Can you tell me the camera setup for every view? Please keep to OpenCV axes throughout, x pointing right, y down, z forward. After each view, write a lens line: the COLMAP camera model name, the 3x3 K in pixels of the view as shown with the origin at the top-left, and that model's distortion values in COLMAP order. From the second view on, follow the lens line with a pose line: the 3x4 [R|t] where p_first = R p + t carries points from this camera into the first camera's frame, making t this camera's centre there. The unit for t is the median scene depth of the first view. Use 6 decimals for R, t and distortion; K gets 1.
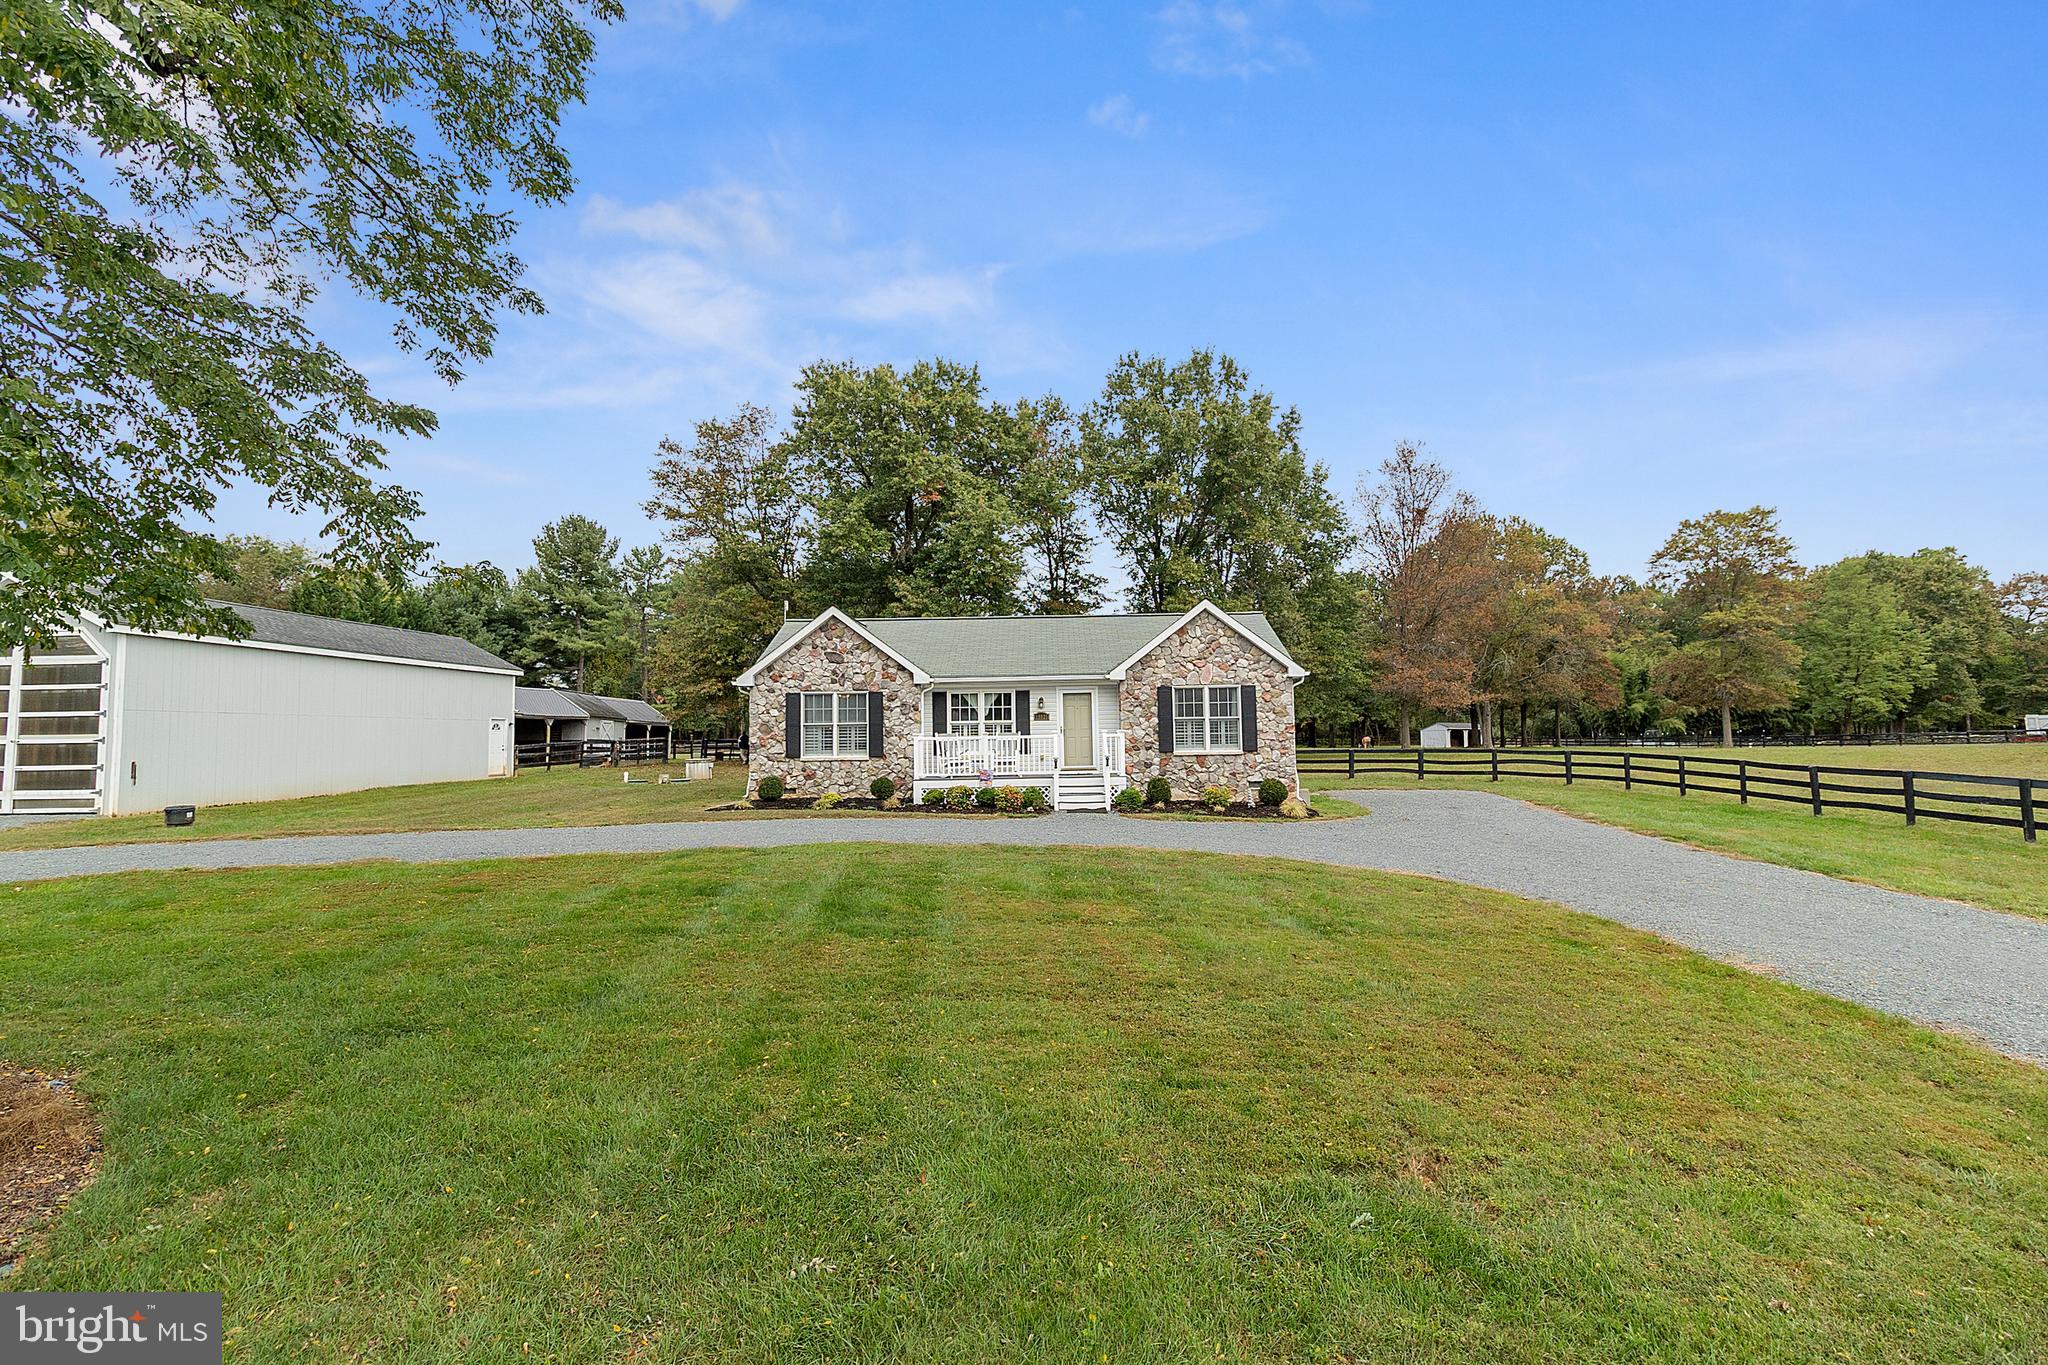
lens RADIAL K [[945.0, 0, 1033.0], [0, 945.0, 676.2], [0, 0, 1]] dist [-0.001993, 0.000552]
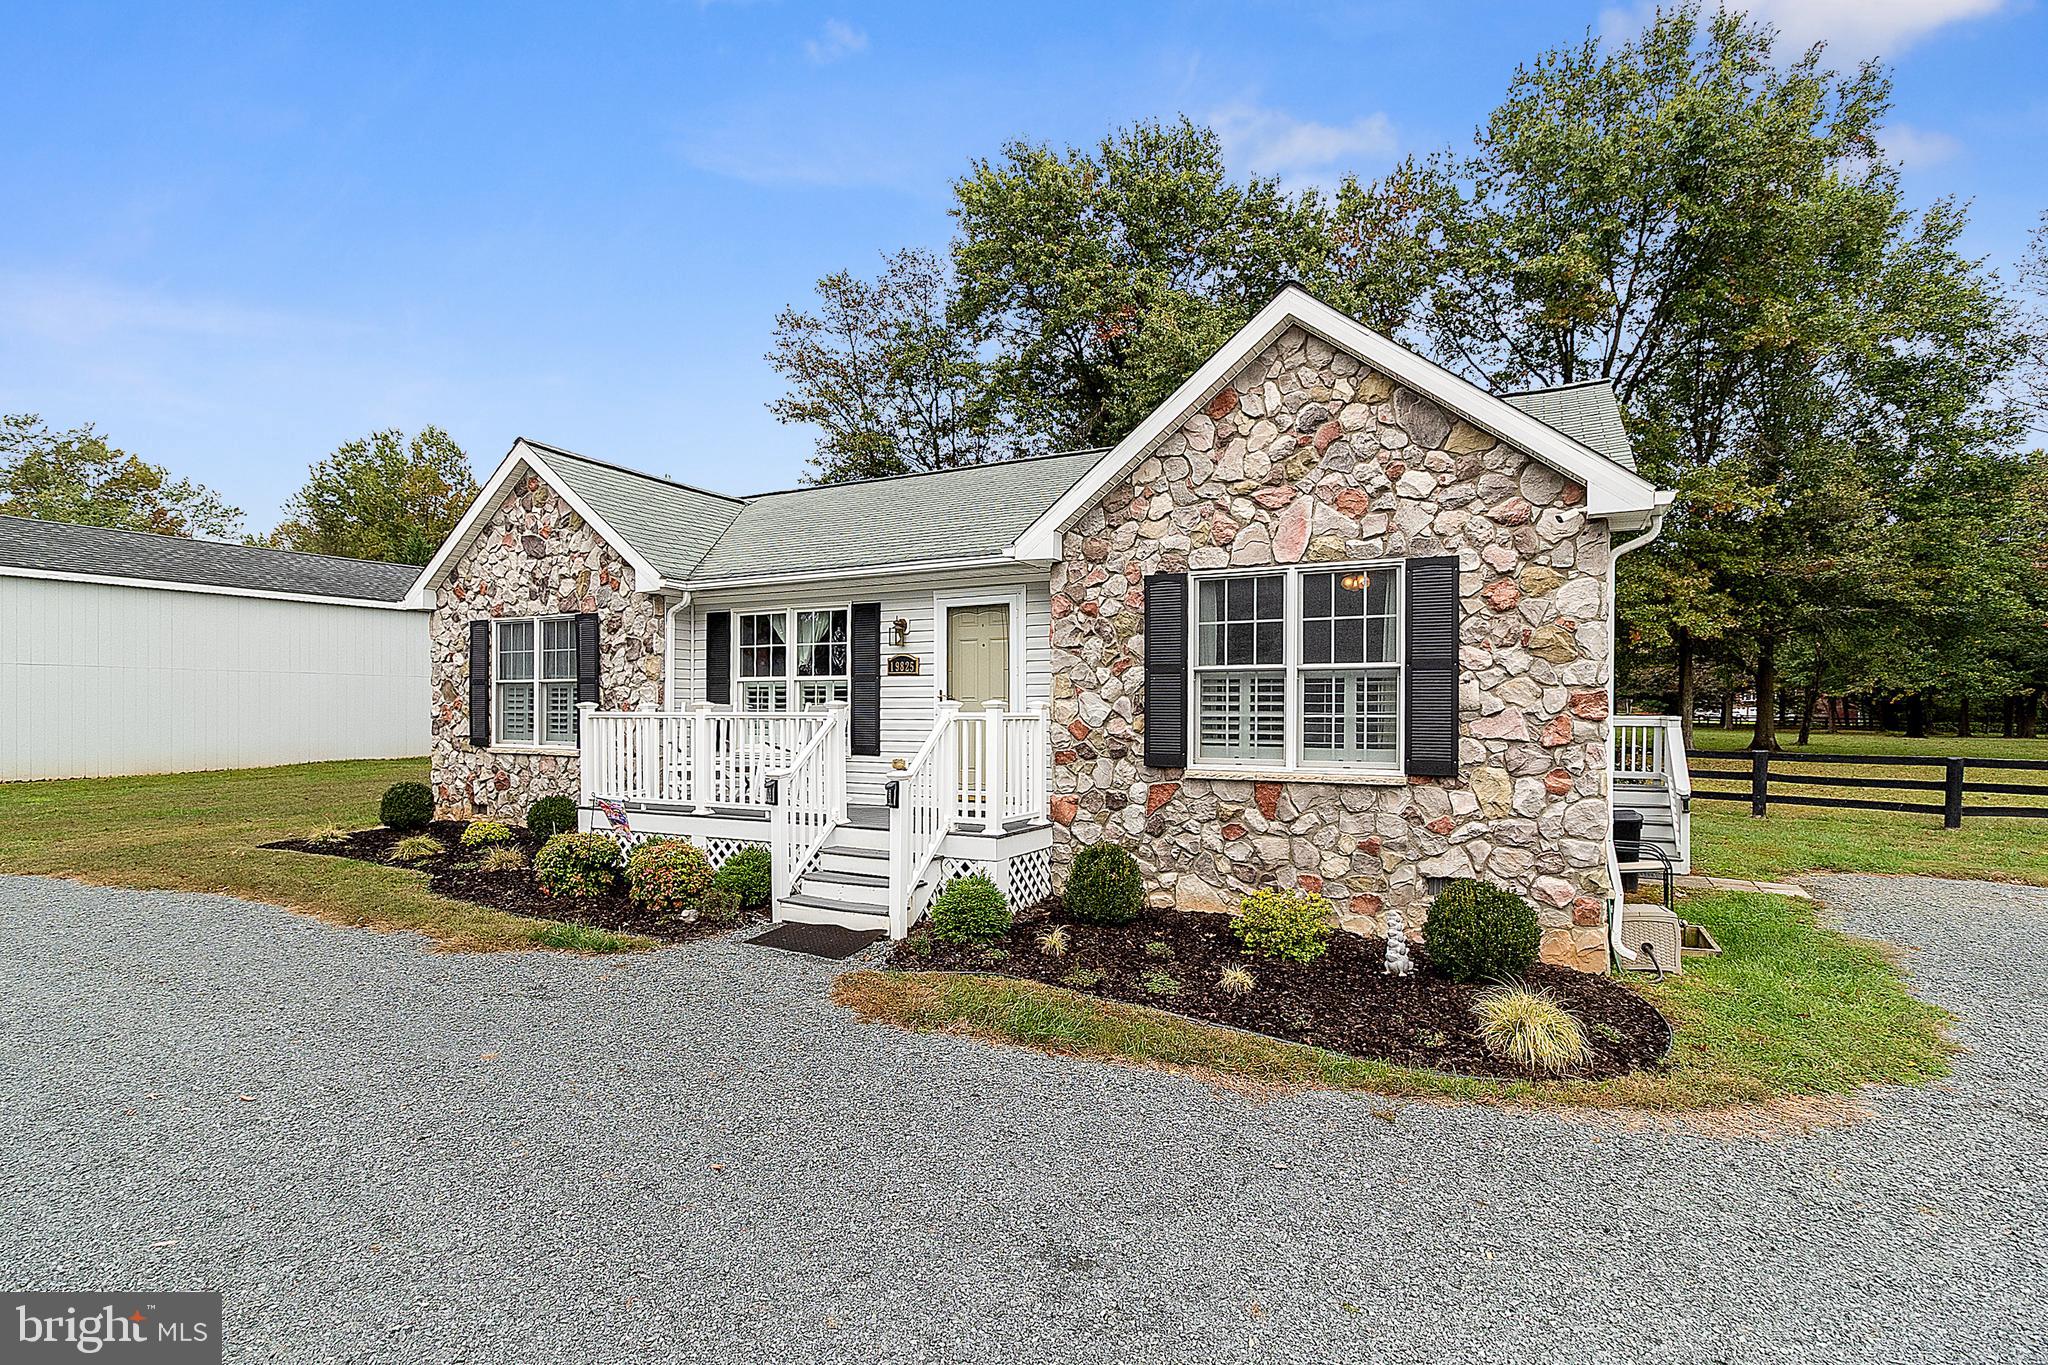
lens RADIAL K [[976.2, 0, 1030.4], [0, 976.2, 725.4], [0, 0, 1]] dist [-0.003260, -0.000729]
pose [[0.891845, 0.024586, -0.451672, 0.253993], [0.013420, 0.996644, 0.080750, 0.035831], [0.452142, -0.078078, 0.888522, 0.661277]]
